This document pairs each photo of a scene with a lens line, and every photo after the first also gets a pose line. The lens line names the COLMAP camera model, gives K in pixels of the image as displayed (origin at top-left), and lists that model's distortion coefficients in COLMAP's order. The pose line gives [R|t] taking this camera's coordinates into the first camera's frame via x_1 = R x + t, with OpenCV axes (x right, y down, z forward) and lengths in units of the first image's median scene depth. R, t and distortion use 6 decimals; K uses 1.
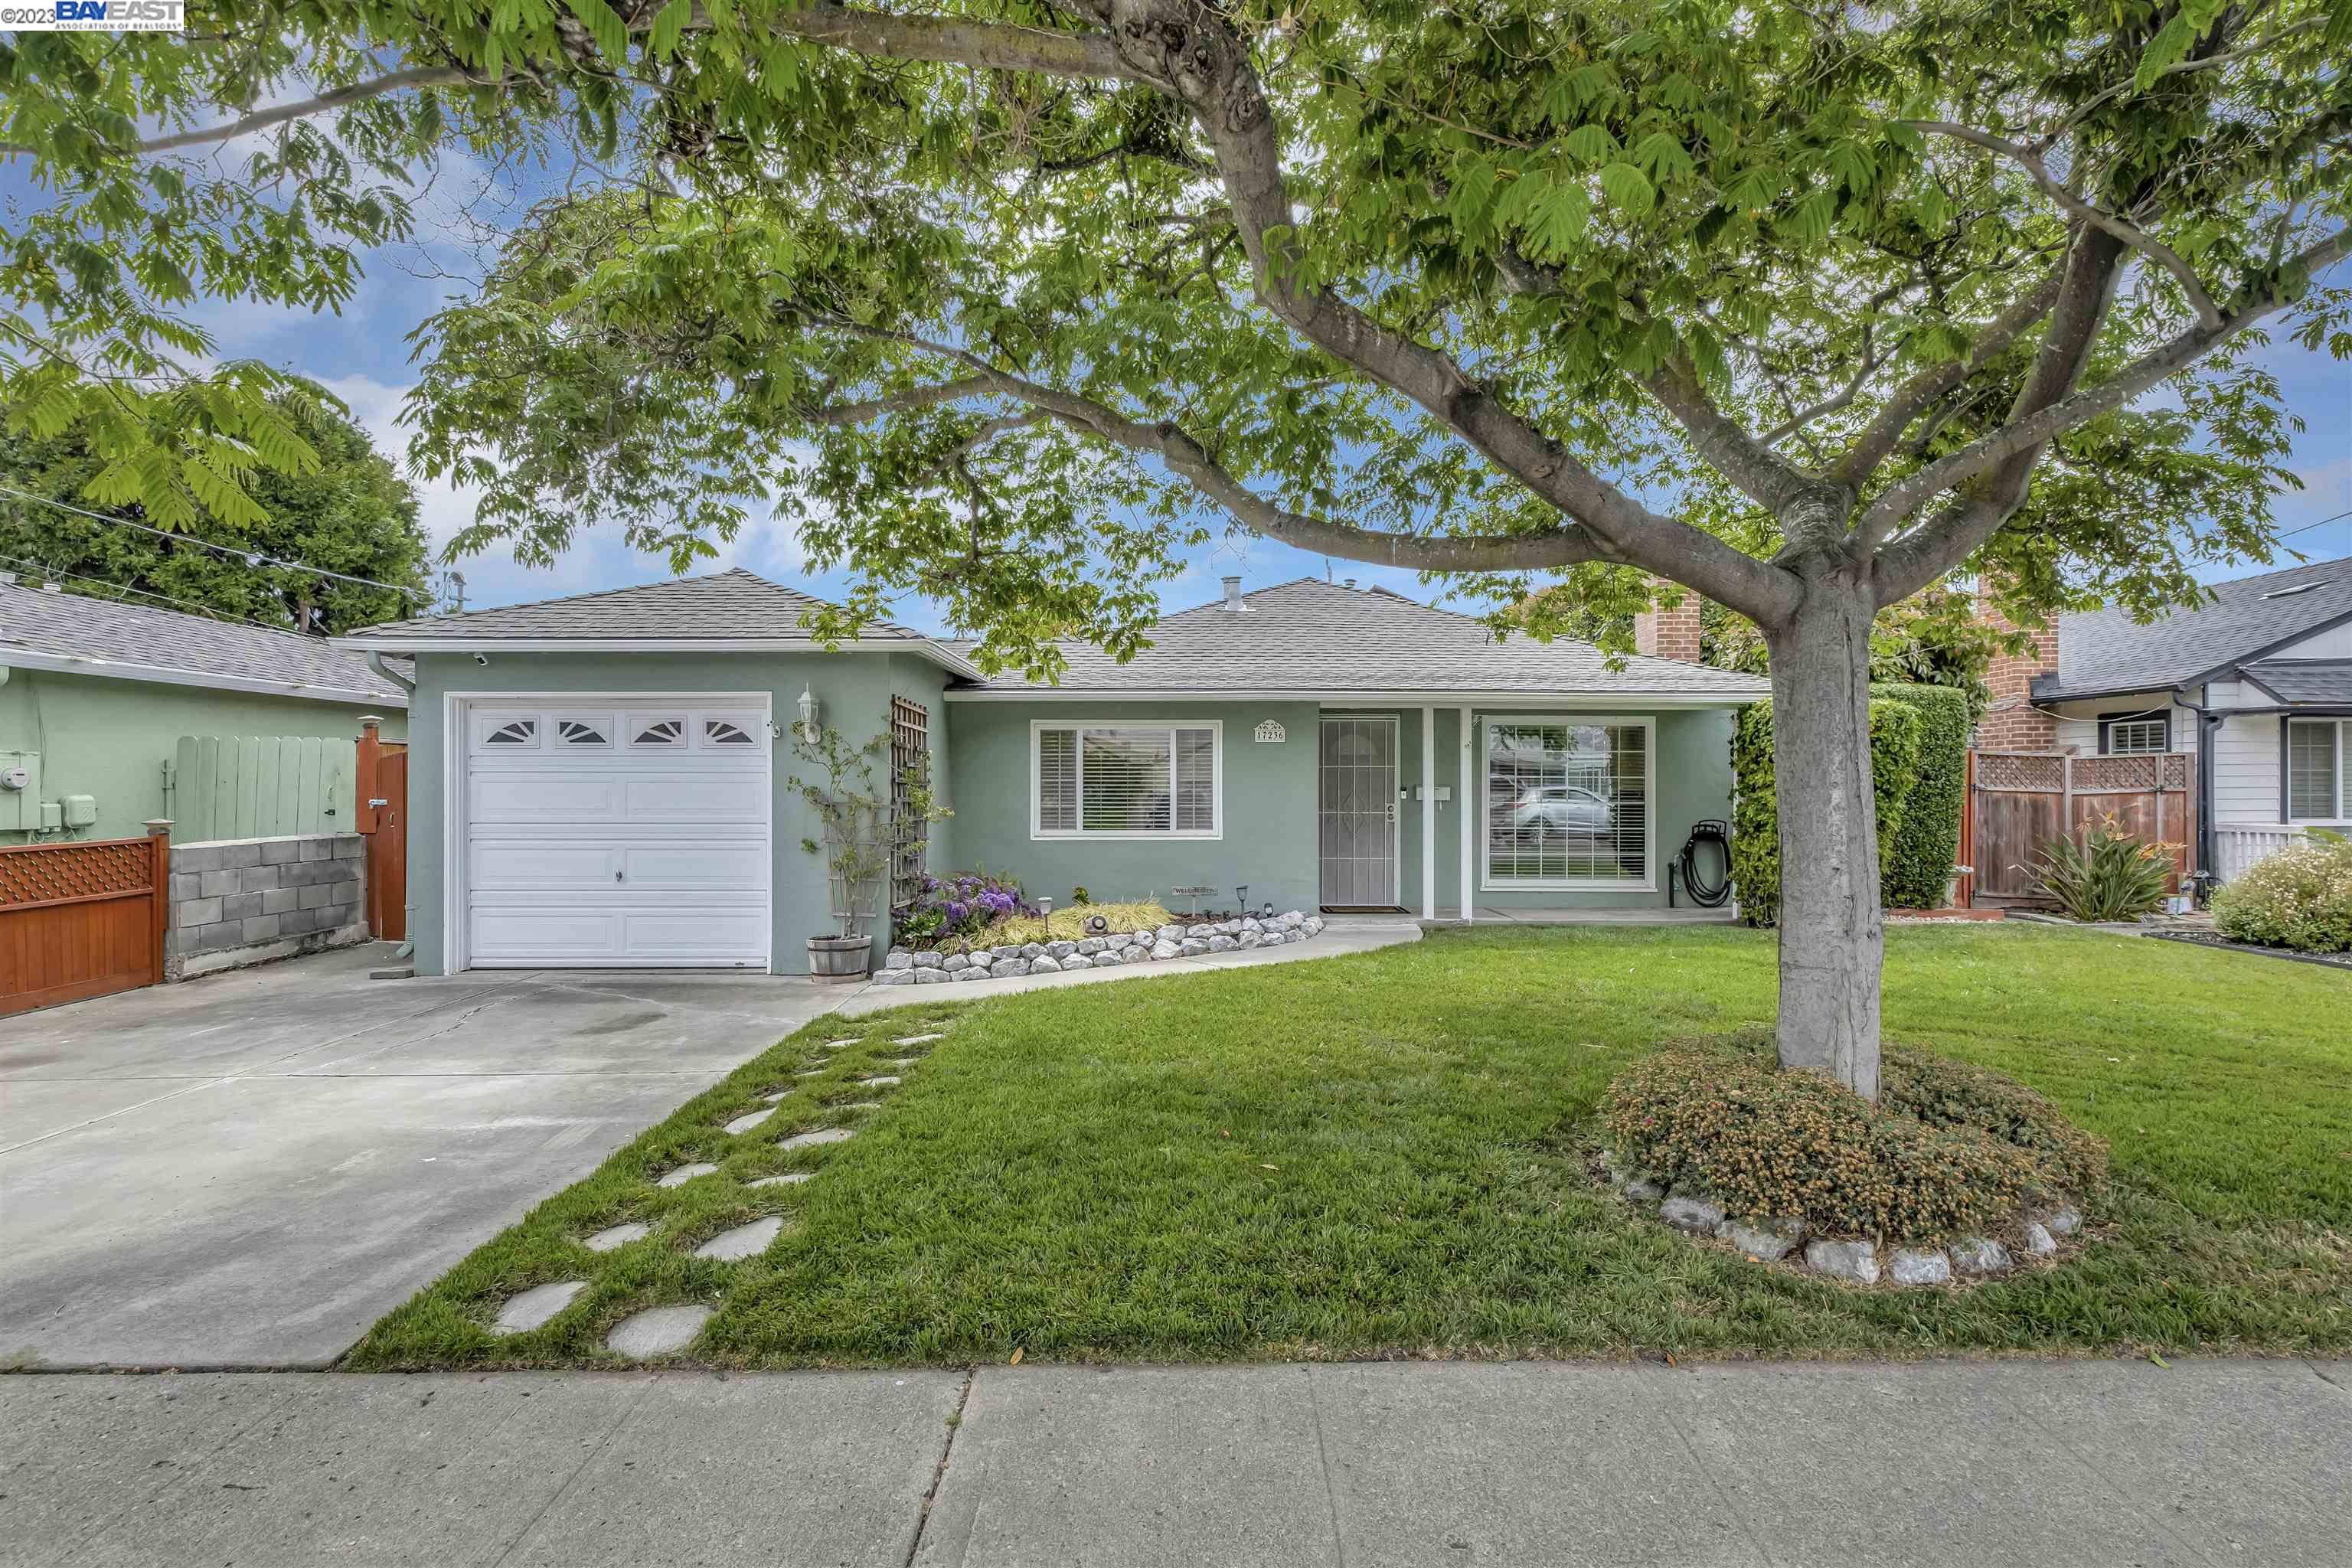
lens RADIAL K [[1171.2, 0, 1176.0], [0, 1171.2, 784.0], [0, 0, 1]] dist [-0.000961, -0.000533]
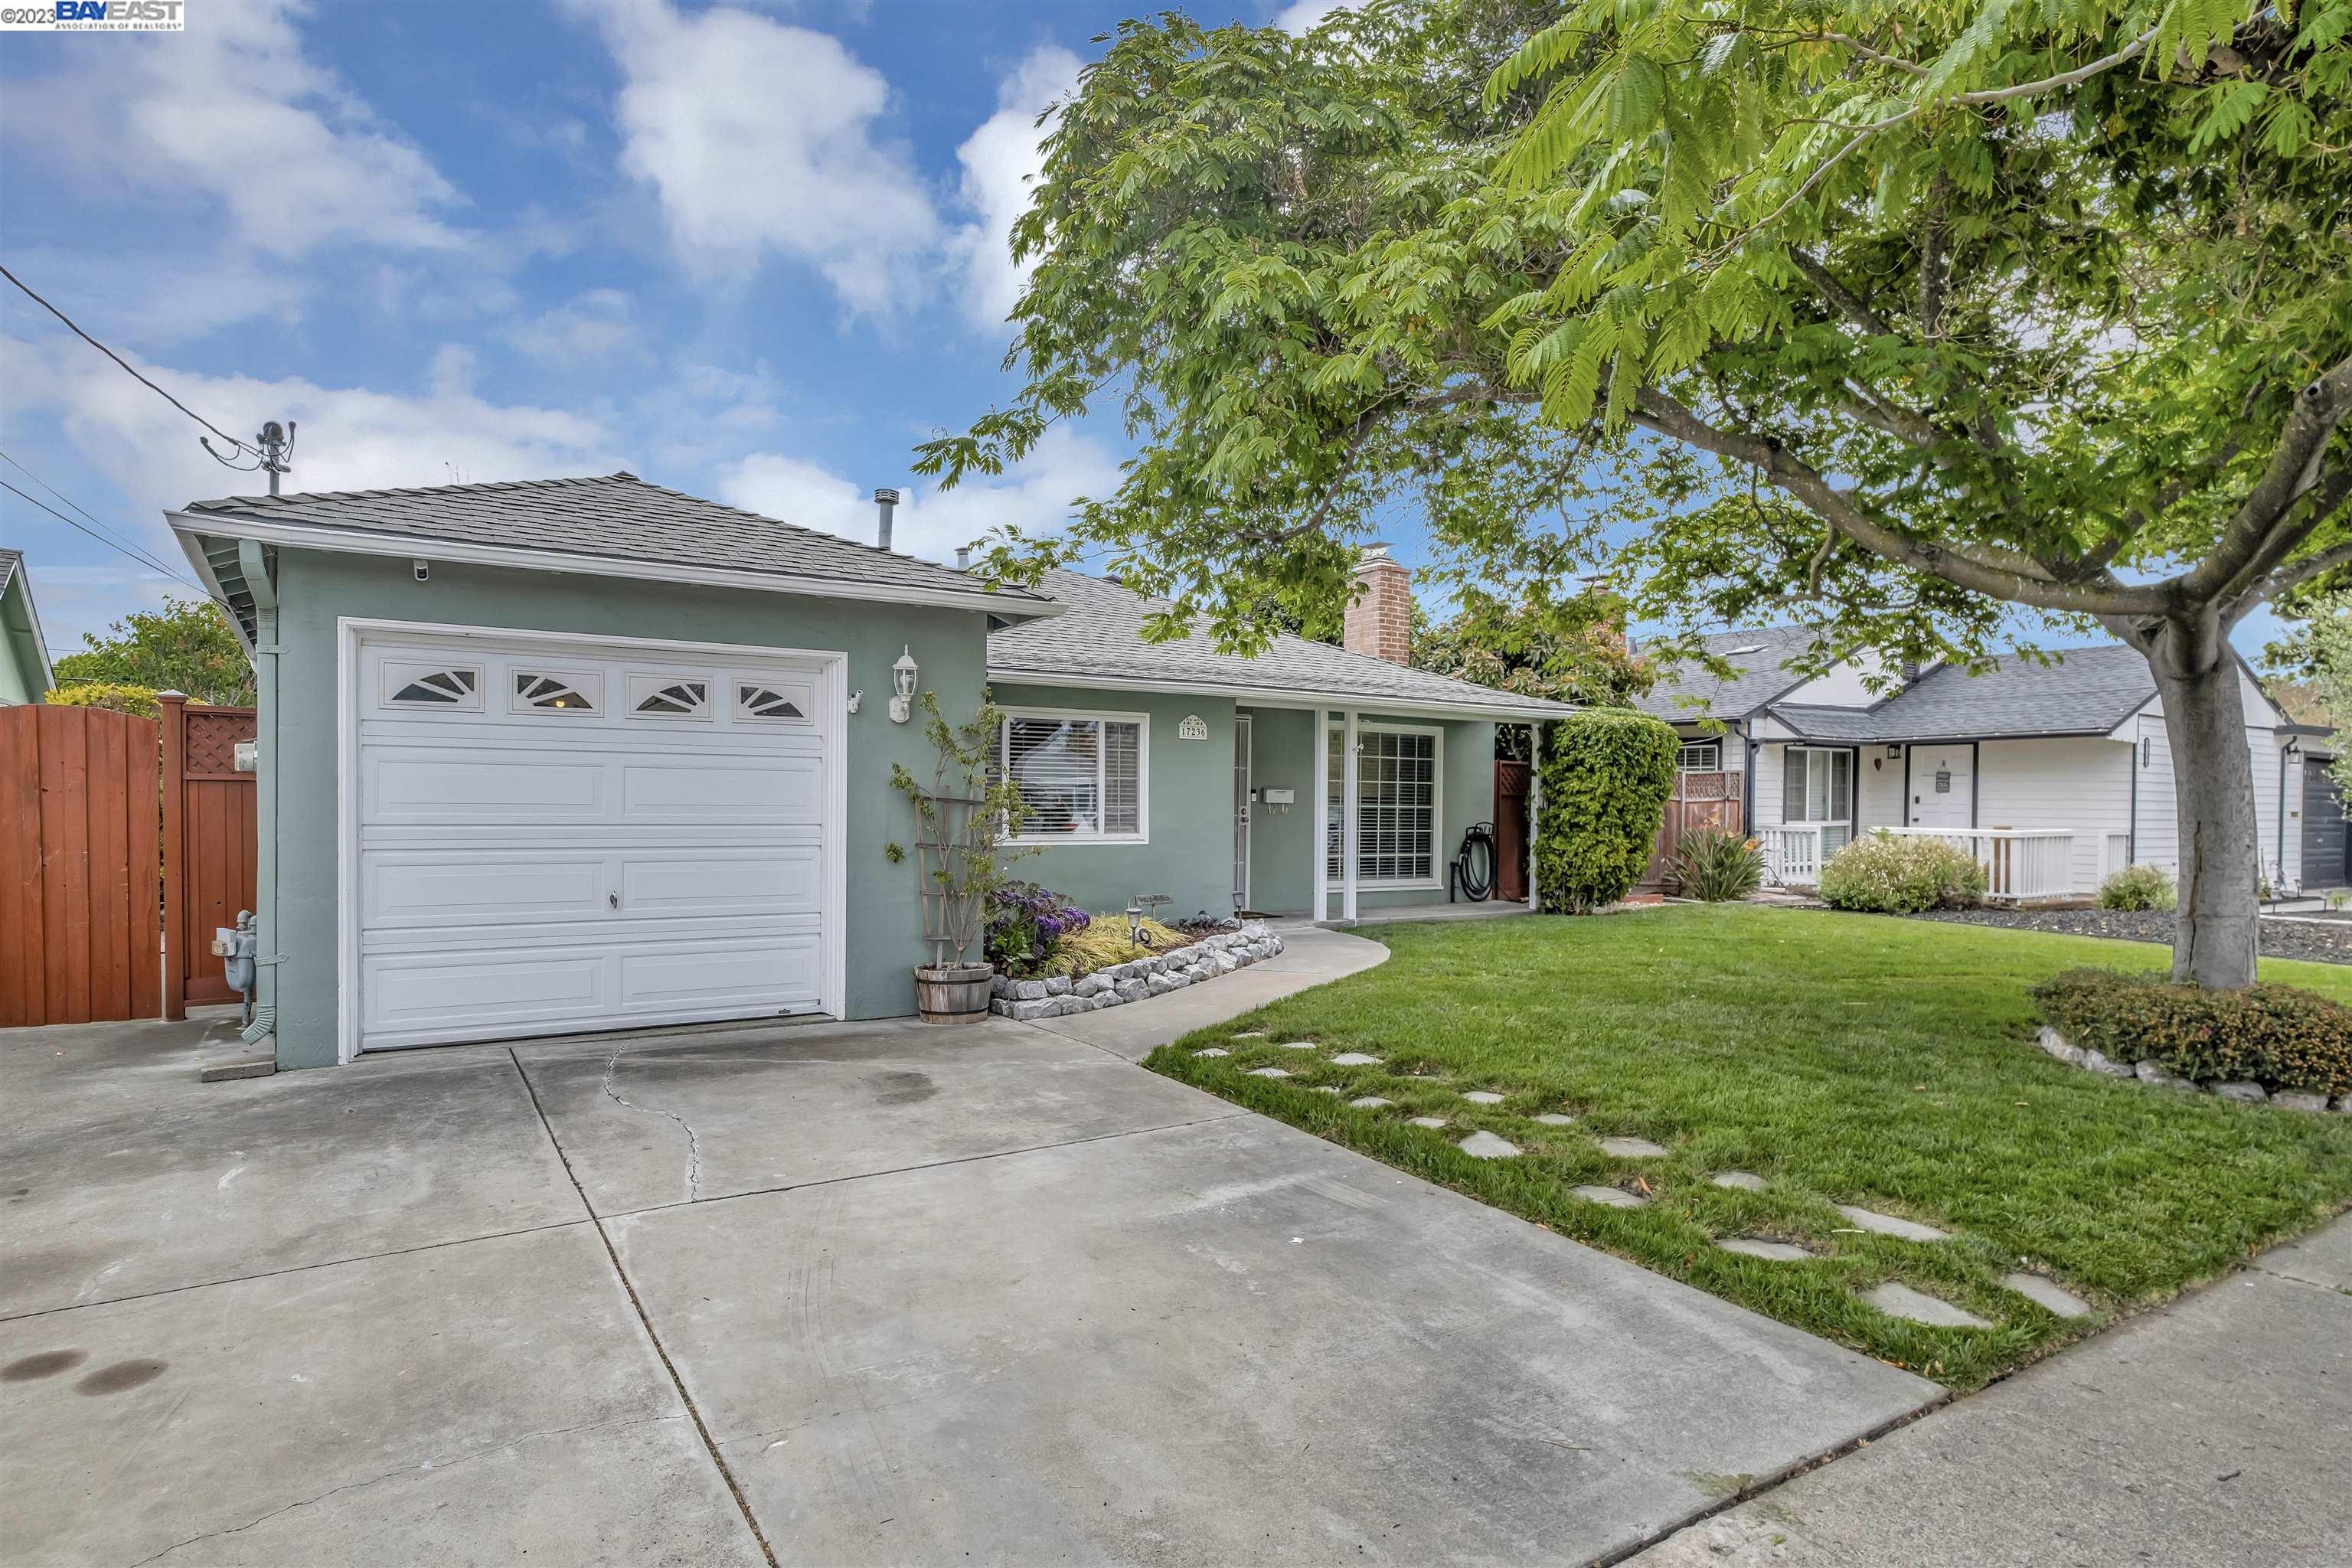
lens RADIAL K [[1296.4, 0, 1175.3], [0, 1296.4, 822.9], [0, 0, 1]] dist [-0.003976, -0.000425]
pose [[0.842200, -0.001461, 0.539163, -0.609587], [-0.011123, 0.999736, 0.020083, 0.012964], [-0.539050, -0.022911, 0.841962, 0.166117]]
